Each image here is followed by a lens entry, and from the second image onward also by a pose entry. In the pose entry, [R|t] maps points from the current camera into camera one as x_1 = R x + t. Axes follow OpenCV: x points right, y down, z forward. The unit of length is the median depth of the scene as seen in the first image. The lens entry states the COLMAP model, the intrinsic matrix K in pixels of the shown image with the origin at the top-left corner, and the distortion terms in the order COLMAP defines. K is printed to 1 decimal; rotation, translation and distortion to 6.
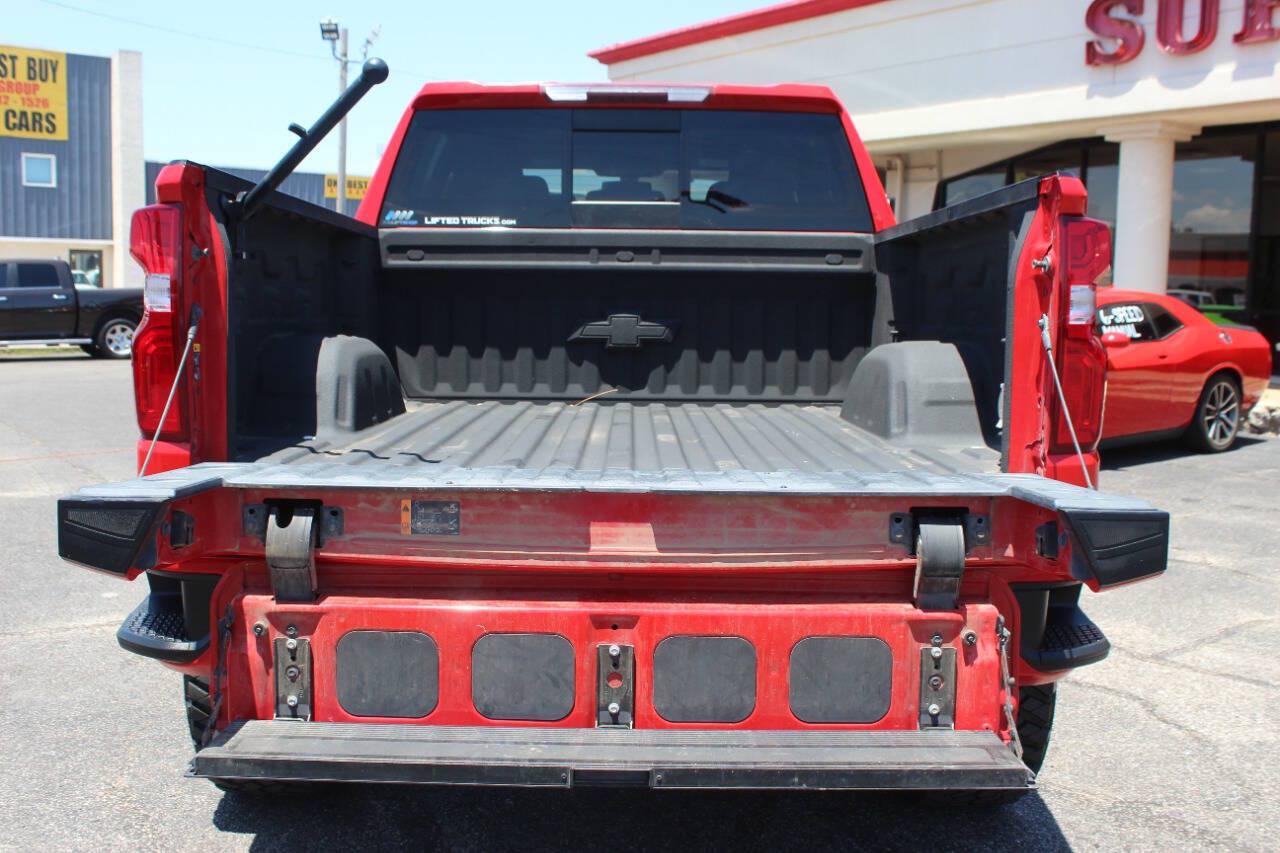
lens RADIAL K [[1272.4, 0, 637.6], [0, 1272.4, 430.5], [0, 0, 1]] dist [-0.063347, 0.000000]
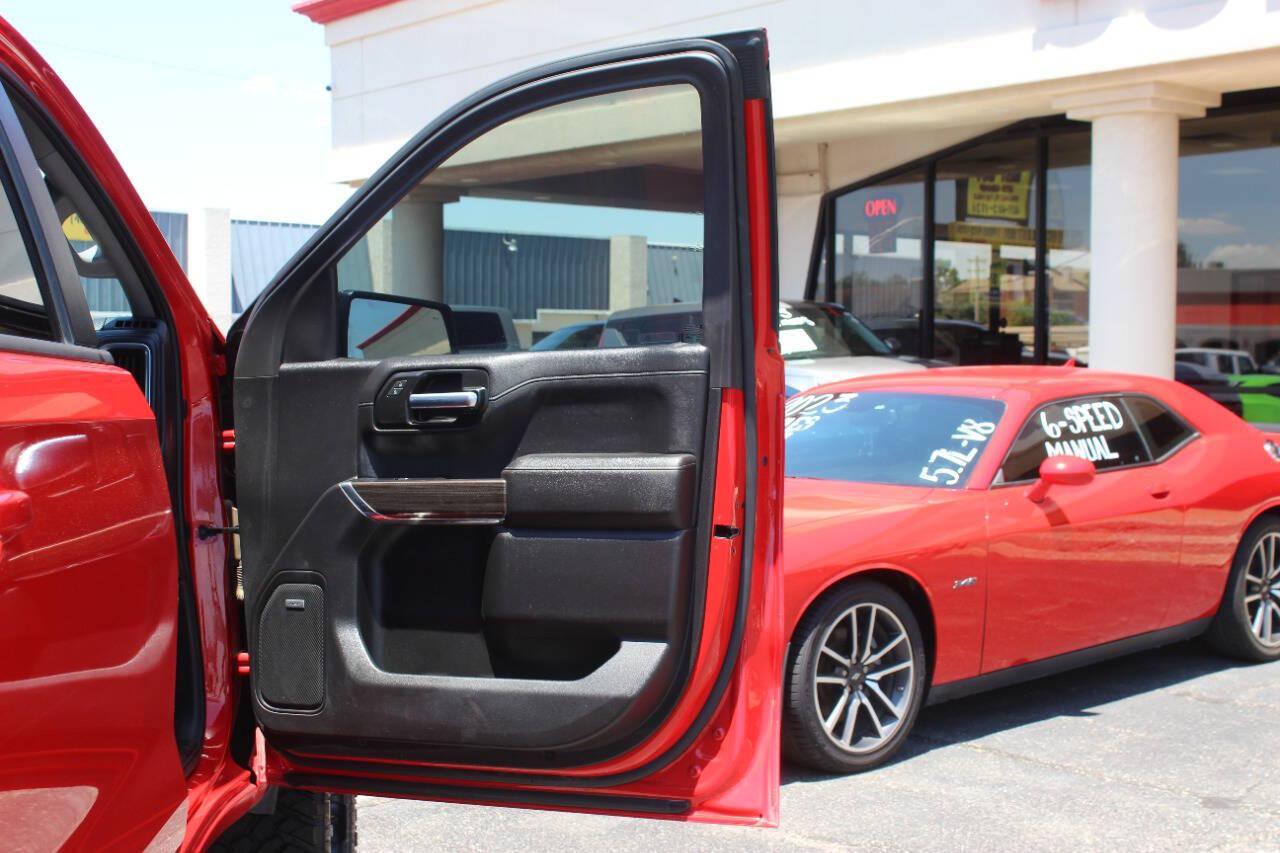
lens RADIAL K [[1667.9, 0, 642.9], [0, 1667.9, 427.3], [0, 0, 1]] dist [-0.054008, 0.000000]
pose [[0.997068, -0.019380, 0.074024, 0.321021], [0.024233, 0.997575, -0.065243, -0.102737], [-0.072580, 0.066845, 0.995120, 0.686005]]
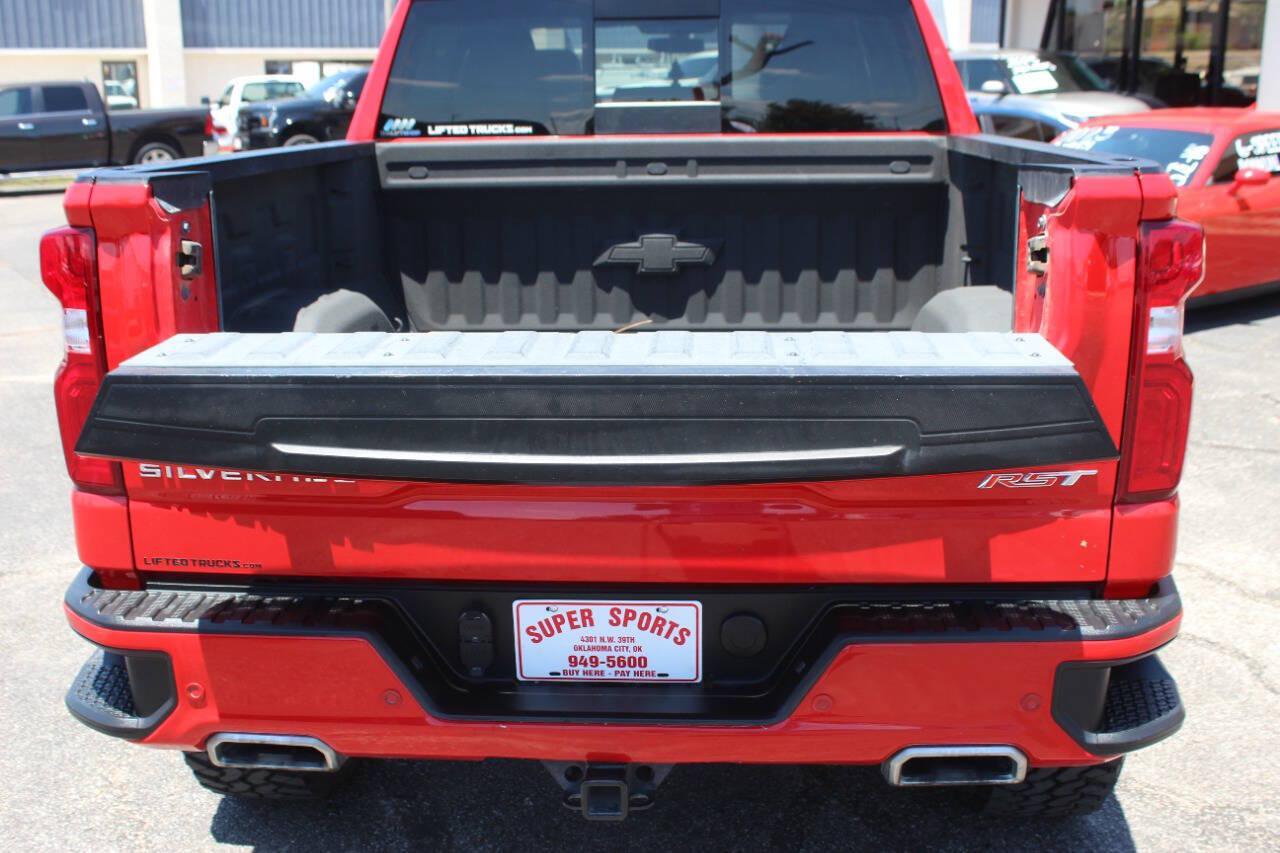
lens RADIAL K [[1385.8, 0, 638.6], [0, 1385.8, 418.1], [0, 0, 1]] dist [-0.059845, 0.000000]
pose [[0.997381, -0.010825, -0.071515, 0.042581], [0.020554, 0.990394, 0.136740, -0.094933], [0.069347, -0.137852, 0.988022, 0.042194]]
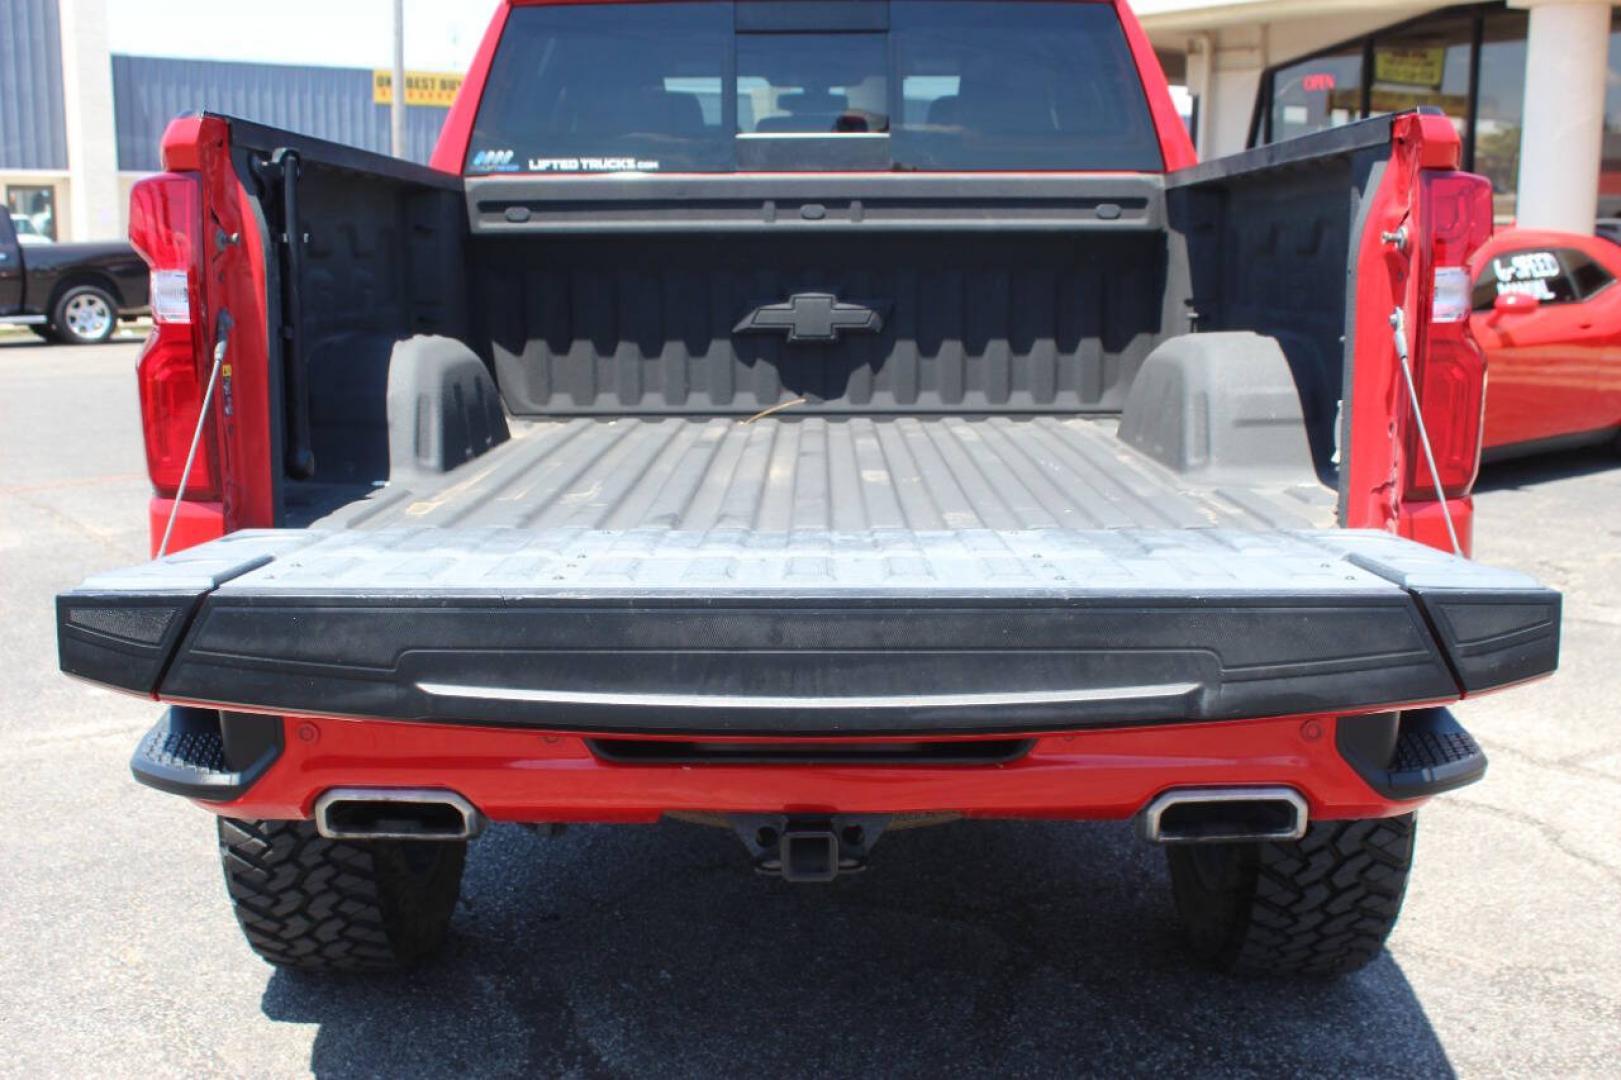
lens RADIAL K [[1829.1, 0, 808.6], [0, 1829.1, 549.4], [0, 0, 1]] dist [-0.048289, 0.000000]
pose [[0.999828, -0.013316, -0.012906, -0.001513], [0.014127, 0.997786, 0.064993, -0.014936], [0.012012, -0.065164, 0.997802, -0.026639]]
